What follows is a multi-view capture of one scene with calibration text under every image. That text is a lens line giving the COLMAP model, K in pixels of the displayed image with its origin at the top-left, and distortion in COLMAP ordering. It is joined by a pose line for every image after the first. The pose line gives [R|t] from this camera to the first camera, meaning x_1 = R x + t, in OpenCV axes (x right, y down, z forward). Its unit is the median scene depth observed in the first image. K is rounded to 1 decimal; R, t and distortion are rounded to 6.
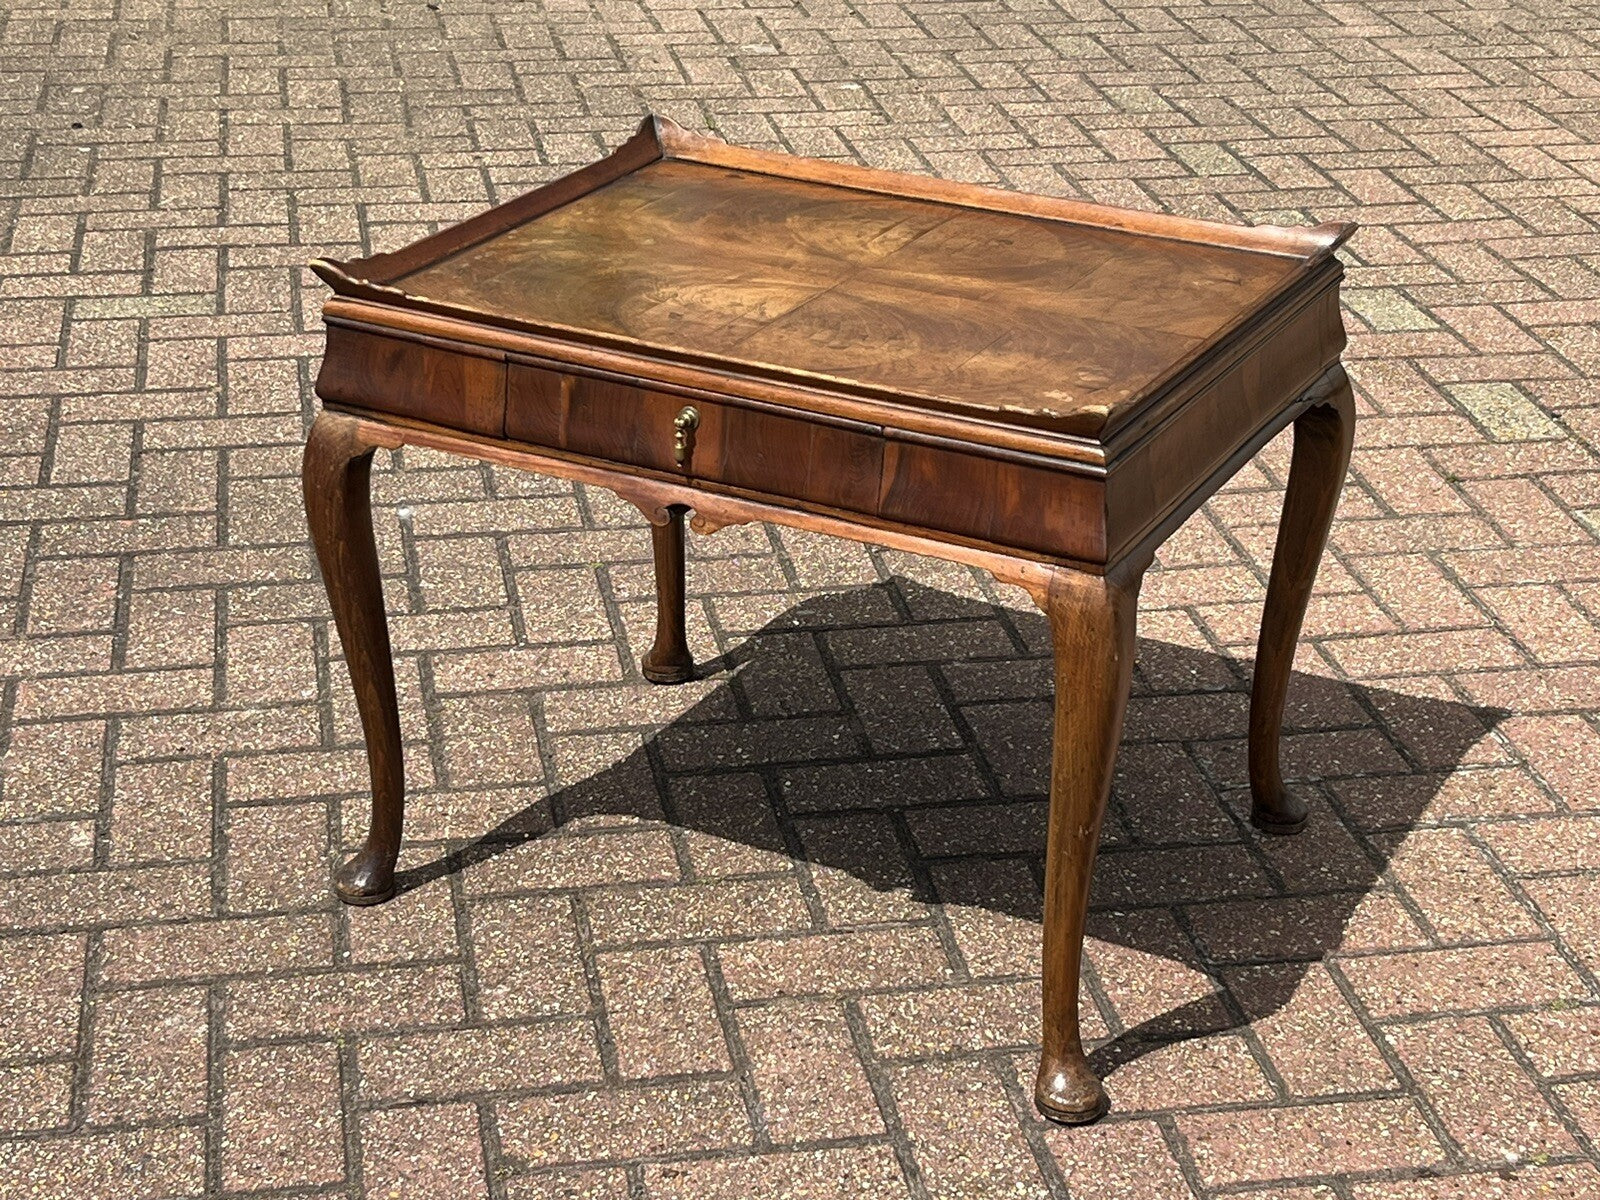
lens RADIAL K [[2897.1, 0, 810.6], [0, 2897.1, 596.6], [0, 0, 1]] dist [0.178583, -0.758560]
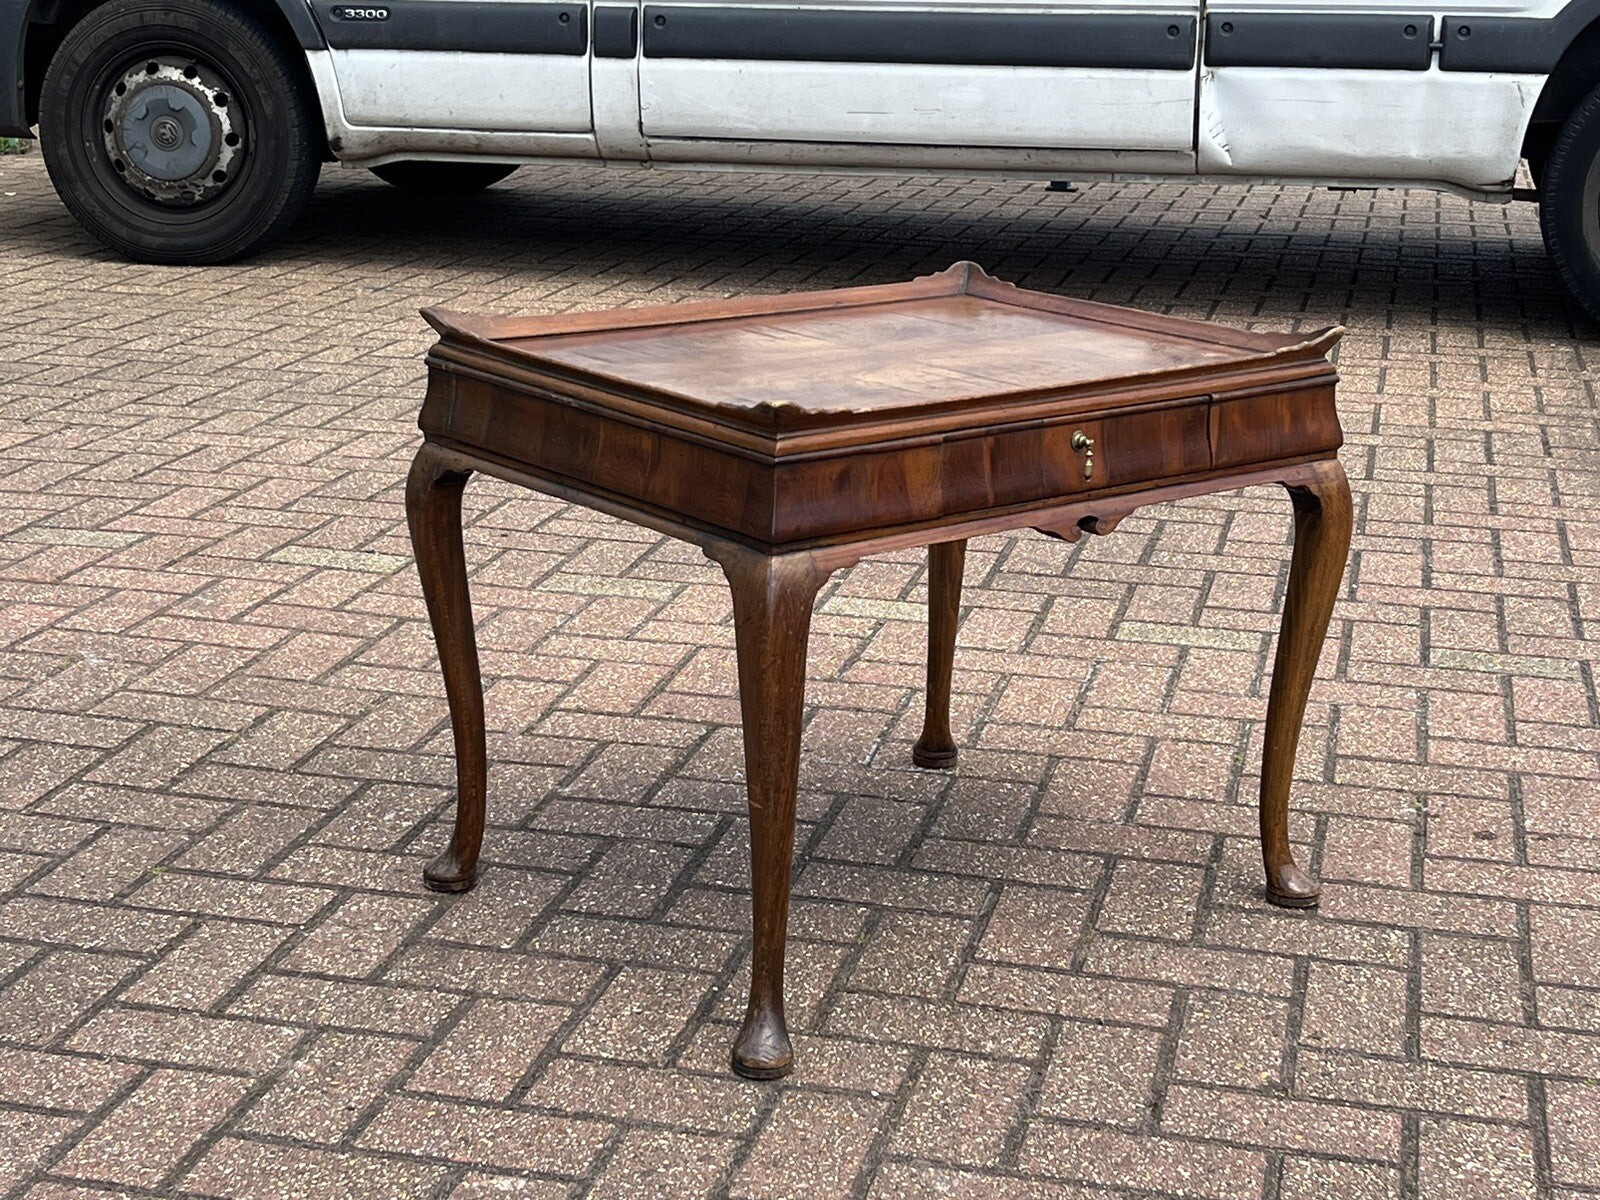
lens RADIAL K [[2613.1, 0, 800.0], [0, 2613.1, 600.0], [0, 0, 1]] dist [0.177329, -0.729843]
pose [[0.395981, -0.246201, 0.884638, -0.972300], [0.354161, 0.929797, 0.100239, -0.139398], [-0.847212, 0.273612, 0.455377, 0.603428]]
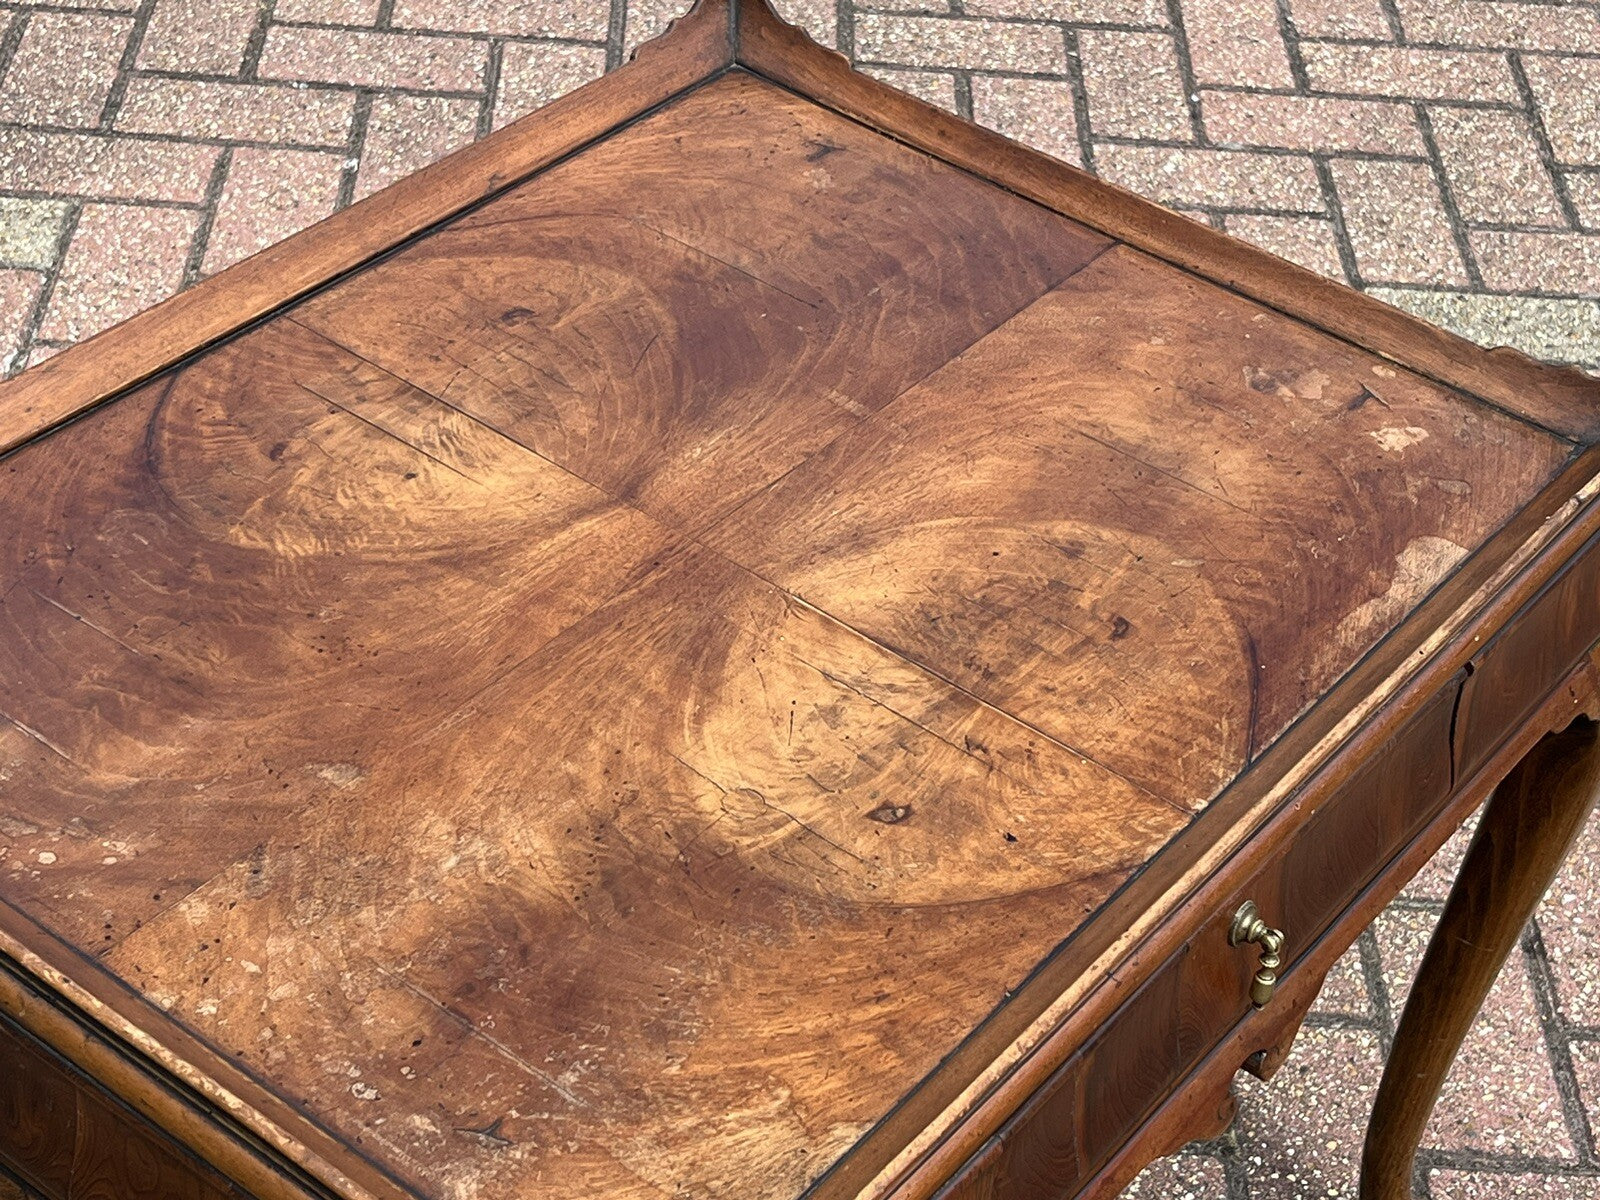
lens RADIAL K [[2912.7, 0, 789.9], [0, 2912.7, 600.2], [0, 0, 1]] dist [0.188831, -0.815959]
pose [[0.178463, -0.618023, 0.765636, -0.376626], [0.331328, 0.770430, 0.544664, -0.374585], [-0.926484, 0.156474, 0.342262, 0.847960]]
